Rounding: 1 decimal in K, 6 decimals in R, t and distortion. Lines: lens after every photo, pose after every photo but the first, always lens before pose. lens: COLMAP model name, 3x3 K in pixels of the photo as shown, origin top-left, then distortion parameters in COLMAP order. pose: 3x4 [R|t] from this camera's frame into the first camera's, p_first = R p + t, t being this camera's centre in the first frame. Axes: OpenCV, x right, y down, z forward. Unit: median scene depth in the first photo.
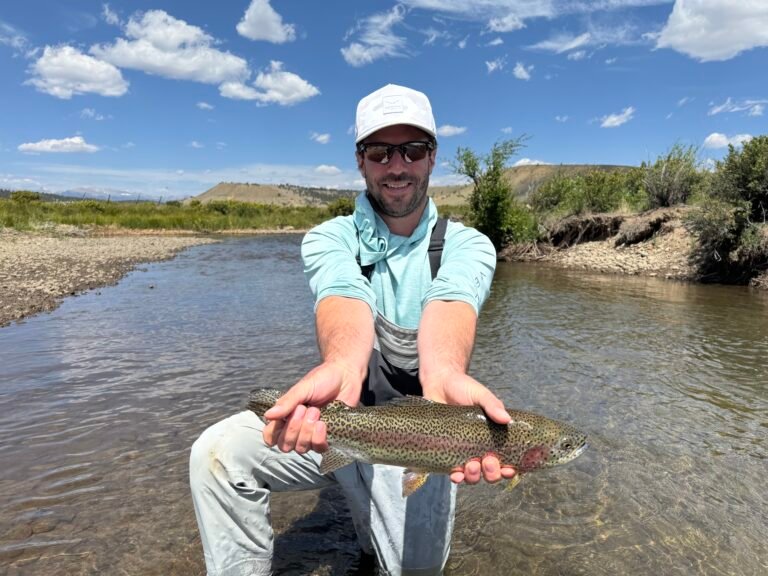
lens RADIAL K [[550.2, 0, 388.2], [0, 550.2, 289.8], [0, 0, 1]] dist [0.029412, -0.012879]
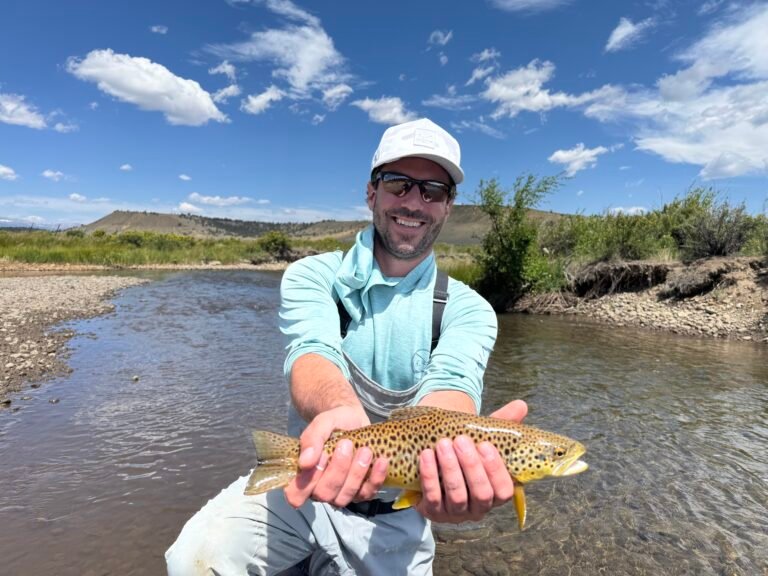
lens RADIAL K [[550.2, 0, 385.9], [0, 550.2, 284.3], [0, 0, 1]] dist [0.029412, -0.012879]
pose [[0.986432, 0.008156, 0.163970, -0.143374], [0.003381, 0.997544, -0.069961, -0.038231], [-0.164138, 0.069566, 0.983981, 0.190804]]
